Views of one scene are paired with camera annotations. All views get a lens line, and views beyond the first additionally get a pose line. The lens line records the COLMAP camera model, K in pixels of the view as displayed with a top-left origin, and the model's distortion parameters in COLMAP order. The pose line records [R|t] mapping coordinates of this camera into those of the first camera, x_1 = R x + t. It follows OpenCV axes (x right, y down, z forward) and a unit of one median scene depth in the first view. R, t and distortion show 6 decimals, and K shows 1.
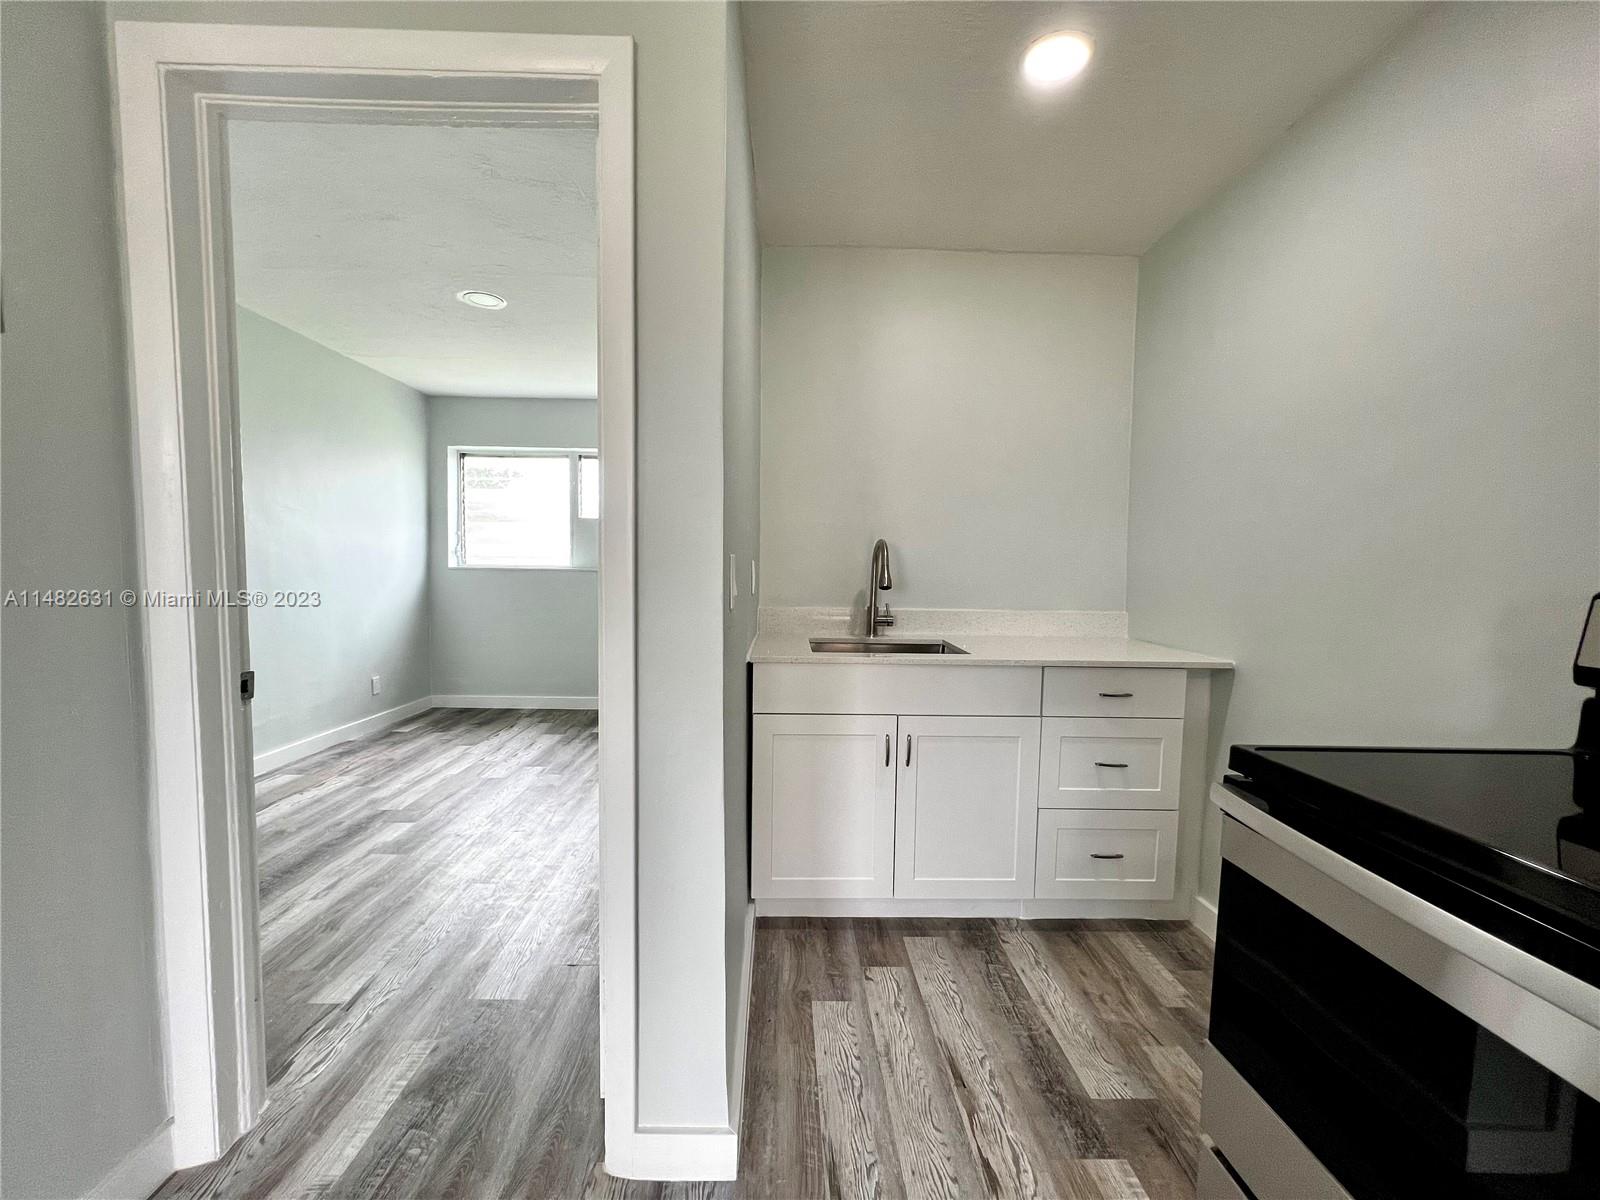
lens RADIAL K [[640.7, 0, 797.1], [0, 640.7, 599.1], [0, 0, 1]] dist [-0.001153, 0.000487]
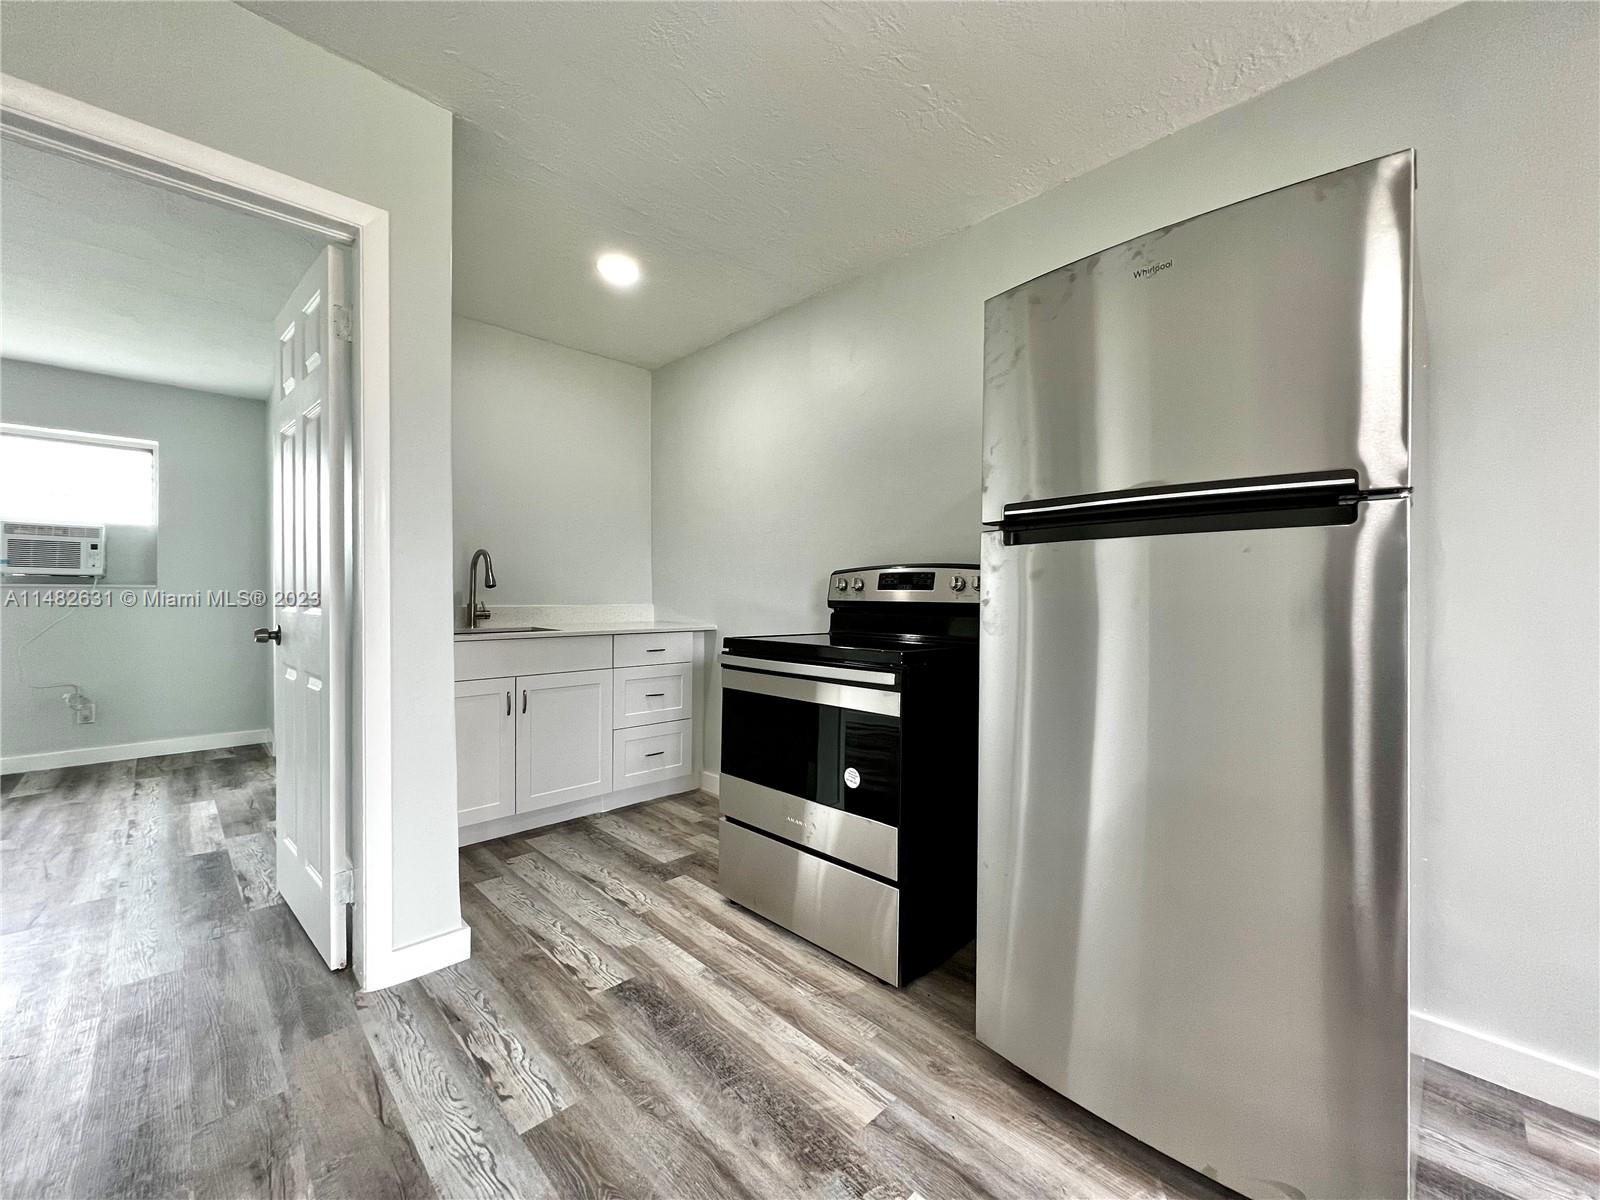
lens RADIAL K [[640.7, 0, 797.1], [0, 640.7, 599.1], [0, 0, 1]] dist [-0.001153, 0.000487]
pose [[0.731359, -0.017870, 0.681759, -0.216285], [0.046388, 0.998645, -0.023588, 0.049962], [-0.680413, 0.048877, 0.731197, -0.269735]]
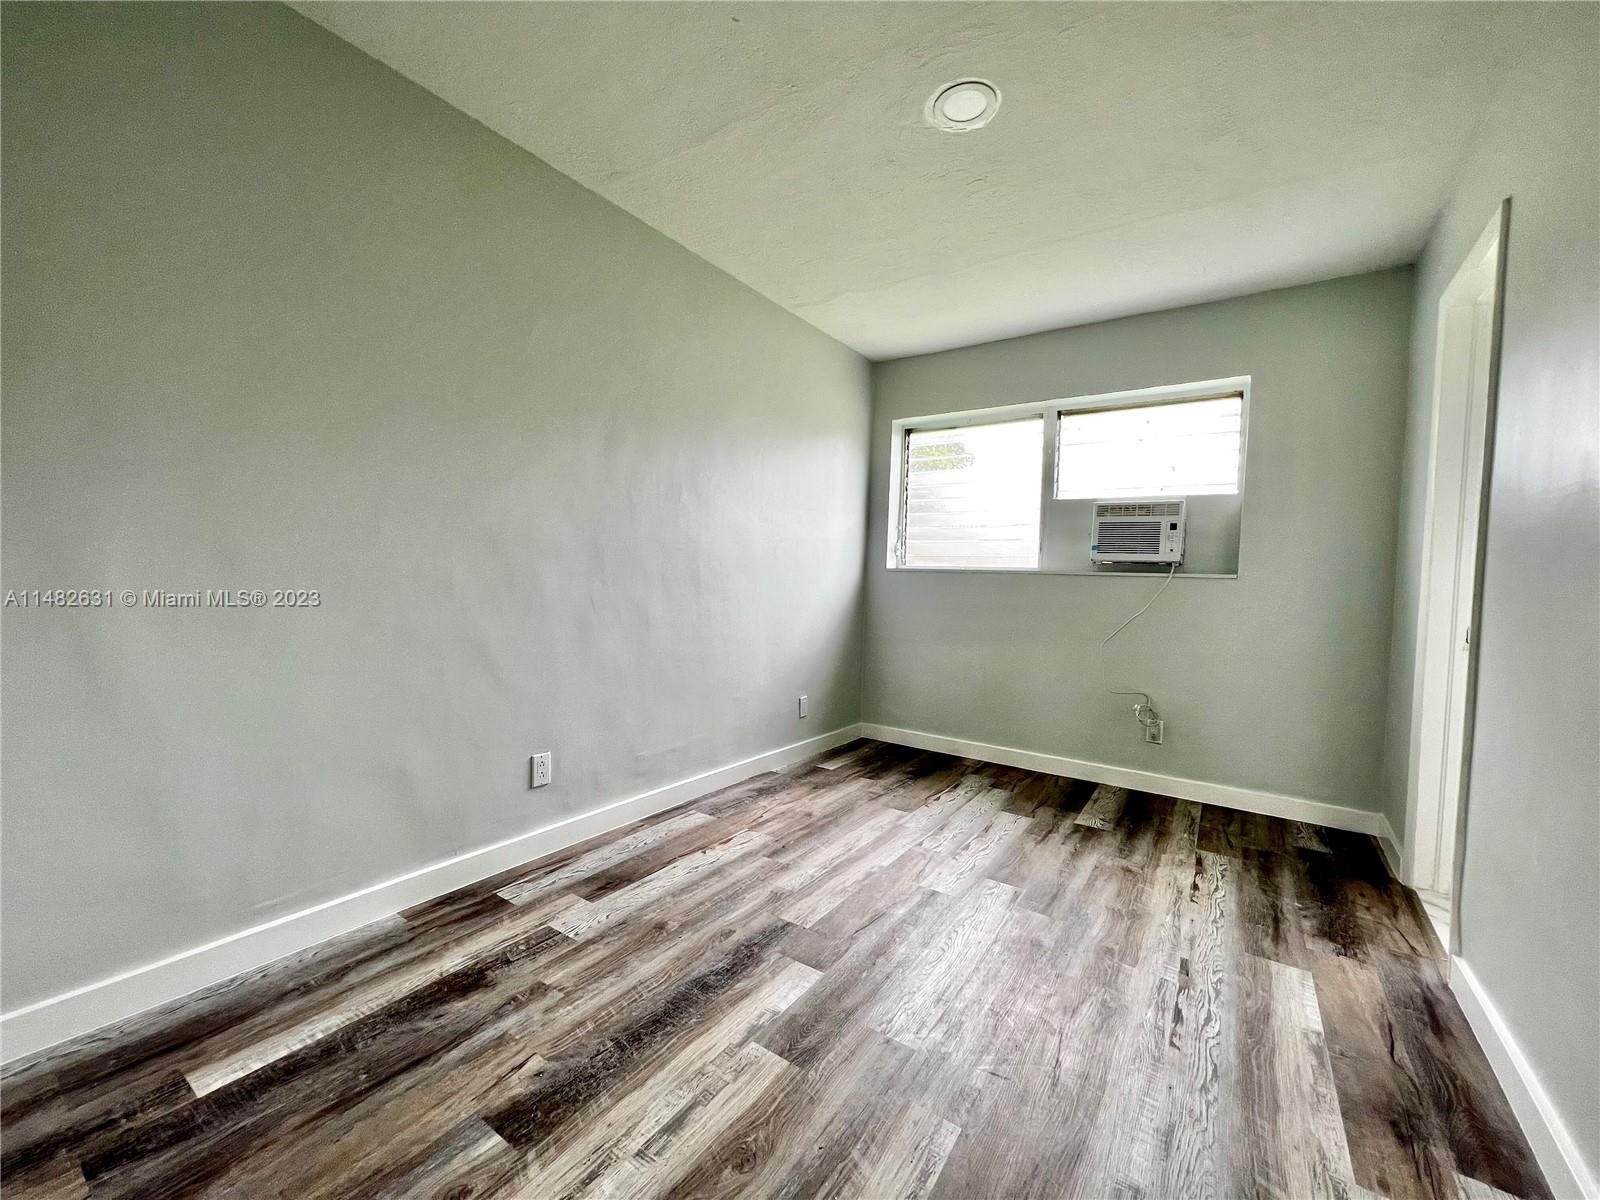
lens RADIAL K [[640.7, 0, 797.1], [0, 640.7, 599.1], [0, 0, 1]] dist [-0.001153, 0.000487]
pose [[0.808349, 0.029978, -0.587940, -0.250245], [-0.048205, 0.998719, -0.015353, 0.011398], [0.586727, 0.040753, 0.808759, 0.442273]]
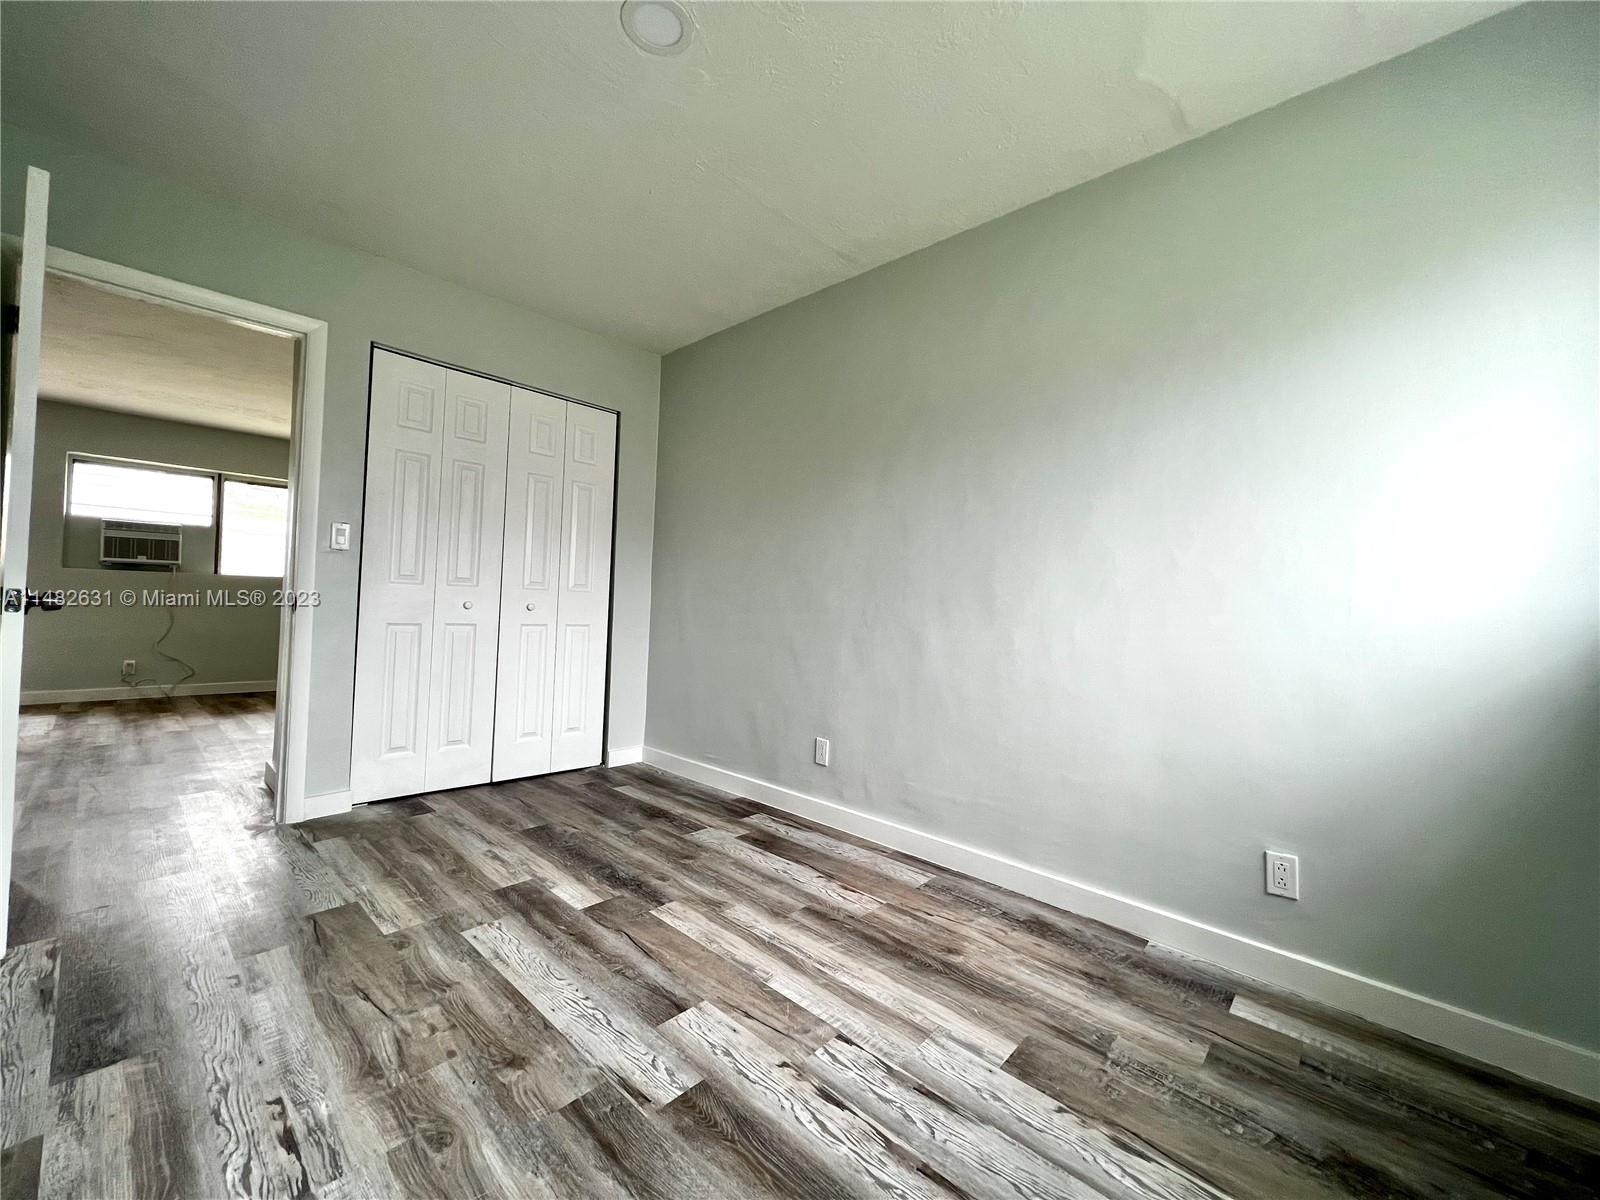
lens RADIAL K [[640.7, 0, 797.1], [0, 640.7, 599.1], [0, 0, 1]] dist [-0.001153, 0.000487]
pose [[-0.697487, -0.049830, -0.714863, -0.220478], [-0.088167, 0.995967, 0.016599, -0.020808], [0.711153, 0.074605, -0.699068, 1.478551]]
